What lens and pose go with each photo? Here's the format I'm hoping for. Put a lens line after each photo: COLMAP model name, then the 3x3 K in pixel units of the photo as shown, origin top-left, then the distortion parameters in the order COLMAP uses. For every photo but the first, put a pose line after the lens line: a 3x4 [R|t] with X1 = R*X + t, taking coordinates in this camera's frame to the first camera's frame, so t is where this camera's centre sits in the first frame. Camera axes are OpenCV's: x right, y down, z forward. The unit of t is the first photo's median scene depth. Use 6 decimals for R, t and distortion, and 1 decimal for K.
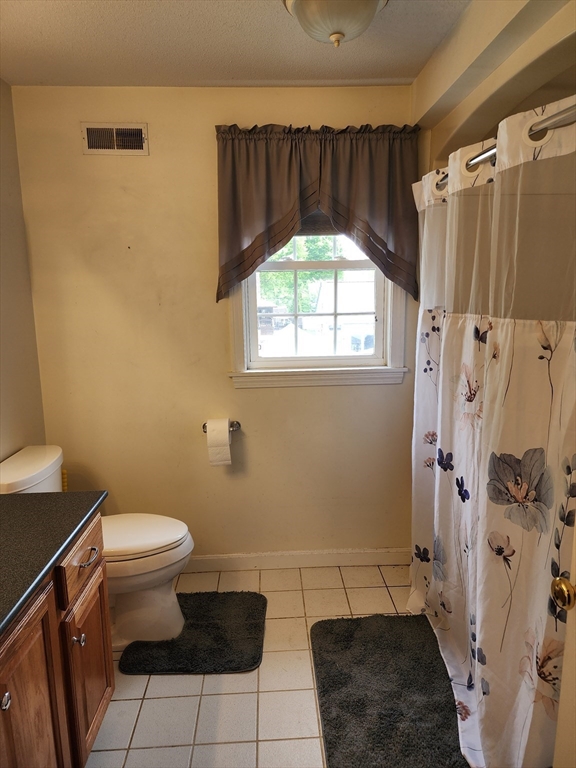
lens RADIAL K [[509.1, 0, 286.1], [0, 509.1, 372.0], [0, 0, 1]] dist [0.072268, -0.069493]
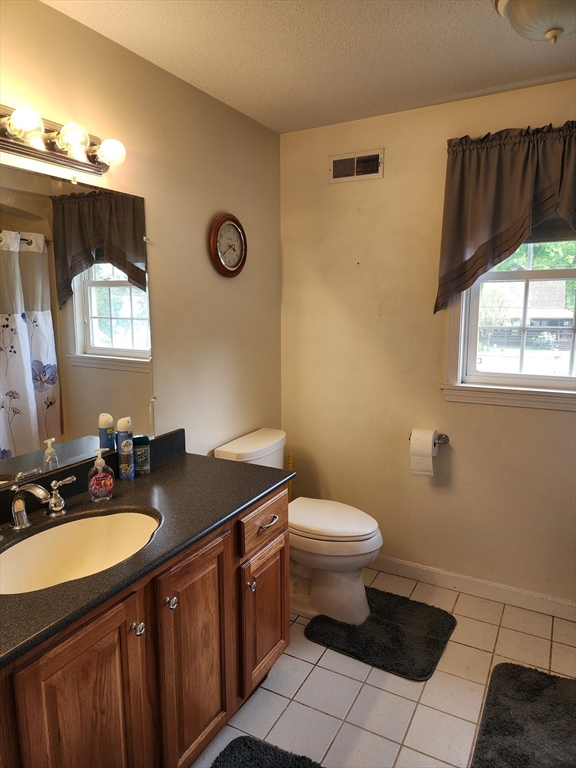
lens RADIAL K [[509.1, 0, 286.1], [0, 509.1, 372.0], [0, 0, 1]] dist [0.072268, -0.069493]
pose [[0.850676, 0.082738, -0.519139, 0.160091], [-0.092133, 0.995717, 0.007720, -0.002727], [0.517554, 0.041262, 0.854655, -0.012309]]
